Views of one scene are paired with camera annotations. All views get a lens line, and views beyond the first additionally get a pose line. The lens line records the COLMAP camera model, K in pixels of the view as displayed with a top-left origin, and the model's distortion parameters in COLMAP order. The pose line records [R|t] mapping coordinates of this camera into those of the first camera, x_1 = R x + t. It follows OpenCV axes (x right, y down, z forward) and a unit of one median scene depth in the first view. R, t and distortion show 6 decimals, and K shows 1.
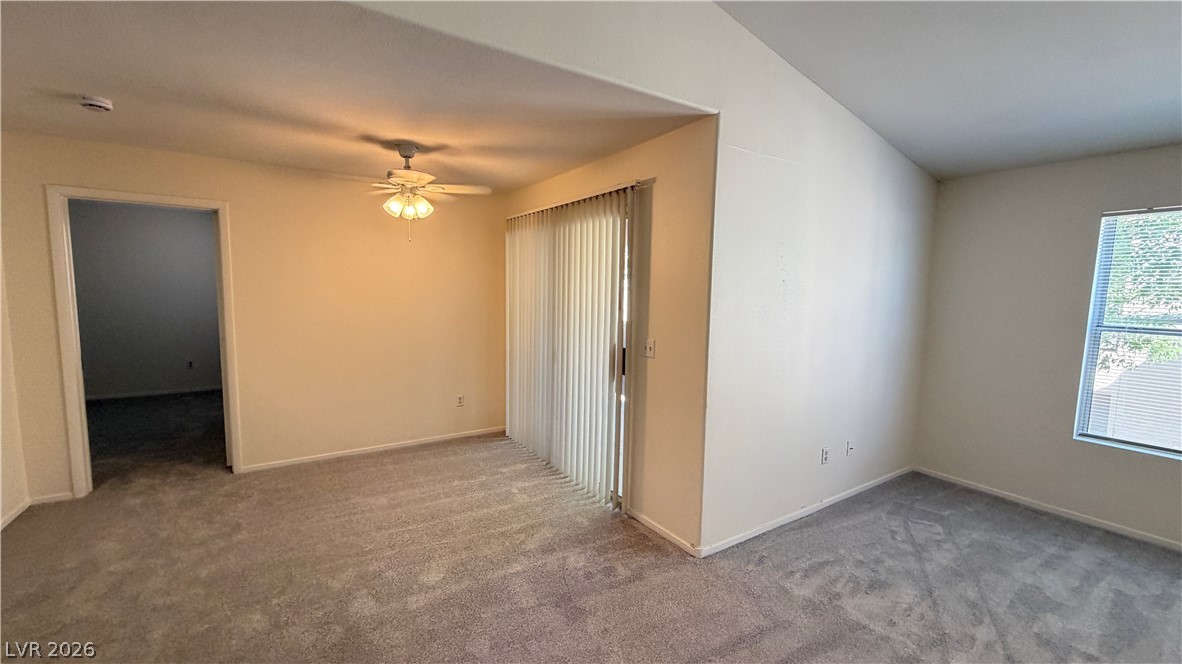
lens RADIAL K [[470.4, 0, 588.9], [0, 470.4, 333.5], [0, 0, 1]] dist [-0.000694, 0.000306]
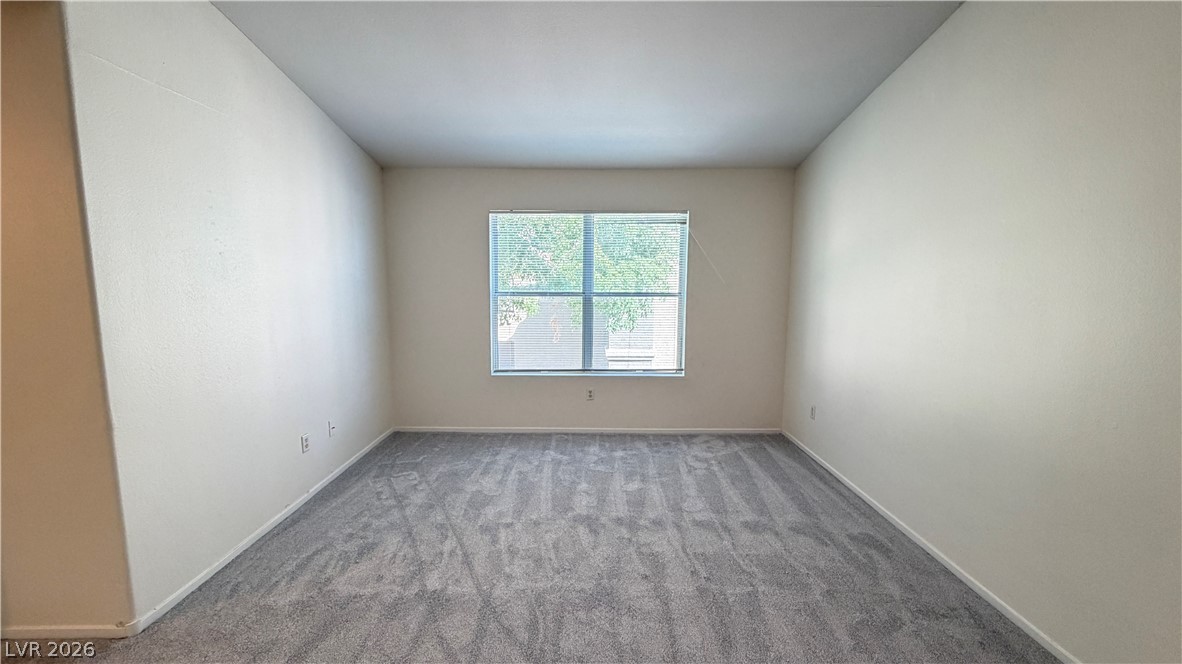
lens RADIAL K [[470.4, 0, 586.5], [0, 470.4, 333.0], [0, 0, 1]] dist [-0.000694, 0.000306]
pose [[0.544381, -0.113965, 0.831061, 0.058272], [0.085756, 0.993098, 0.080012, 0.015991], [-0.834443, 0.027712, 0.550397, 0.008919]]
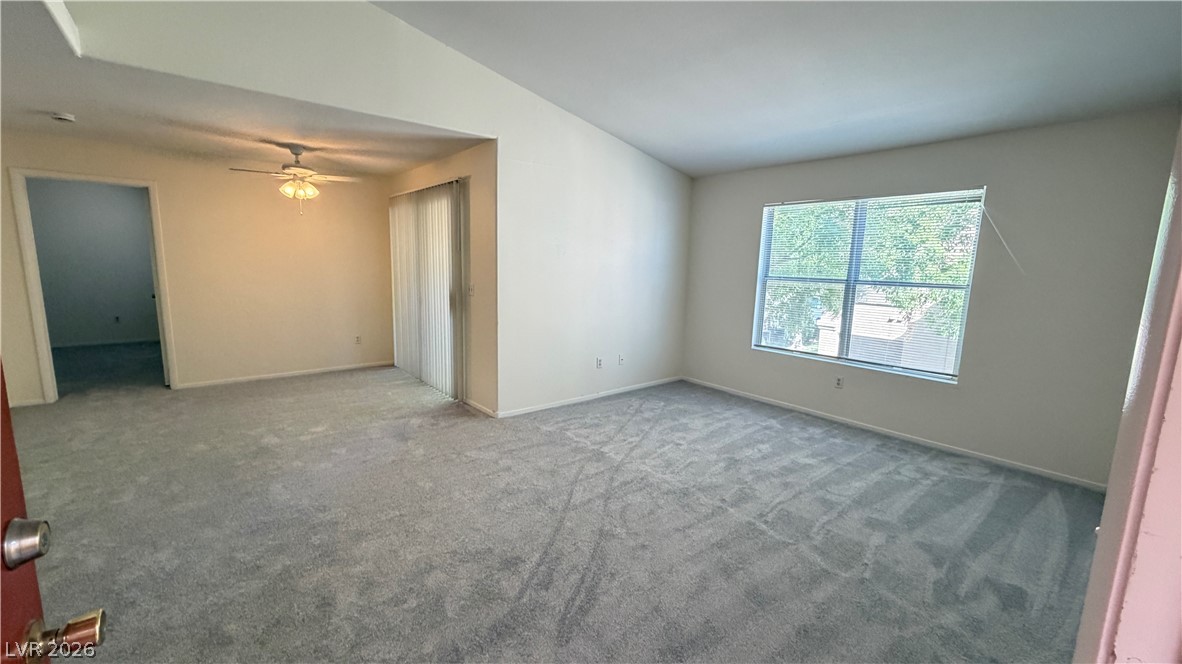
lens RADIAL K [[470.4, 0, 589.8], [0, 470.4, 333.5], [0, 0, 1]] dist [-0.000694, 0.000306]
pose [[0.993460, -0.010777, 0.113674, 0.333411], [0.004164, 0.998293, 0.058257, 0.086110], [-0.114108, -0.057403, 0.991809, -0.551287]]
